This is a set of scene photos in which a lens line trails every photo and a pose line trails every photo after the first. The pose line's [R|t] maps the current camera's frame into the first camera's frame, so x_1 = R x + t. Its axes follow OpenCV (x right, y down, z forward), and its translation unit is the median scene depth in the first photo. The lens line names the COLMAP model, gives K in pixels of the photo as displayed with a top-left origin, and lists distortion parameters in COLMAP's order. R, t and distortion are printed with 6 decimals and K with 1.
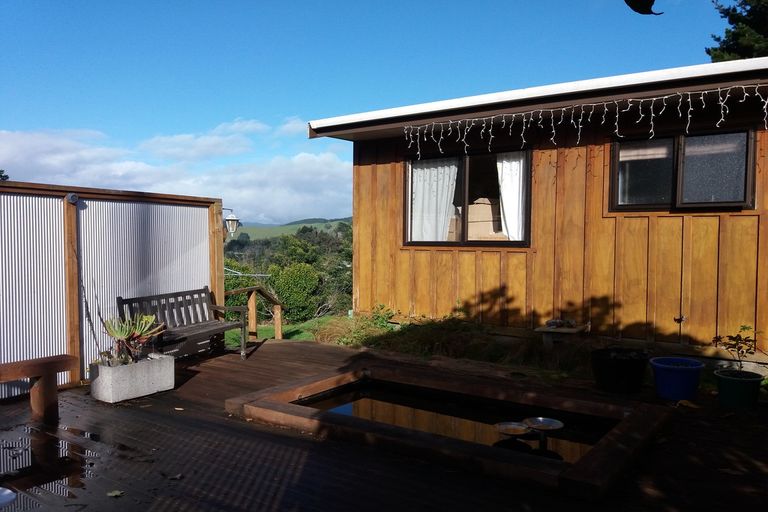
lens RADIAL K [[614.0, 0, 384.9], [0, 614.0, 260.3], [0, 0, 1]] dist [0.036017, -0.058378]
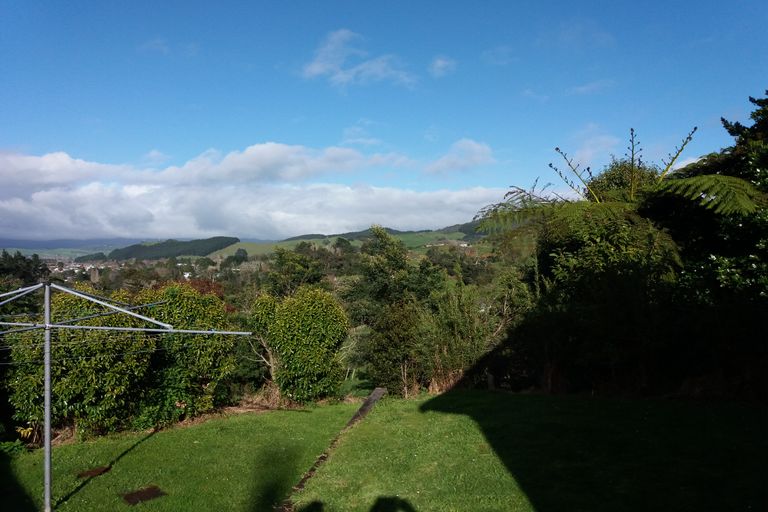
lens RADIAL K [[614.0, 0, 385.5], [0, 614.0, 253.4], [0, 0, 1]] dist [0.036017, -0.058378]
pose [[0.999971, -0.005928, 0.004878, -0.078154], [0.006105, 0.999297, -0.036986, -0.007108], [-0.004655, 0.037015, 0.999304, 0.465890]]
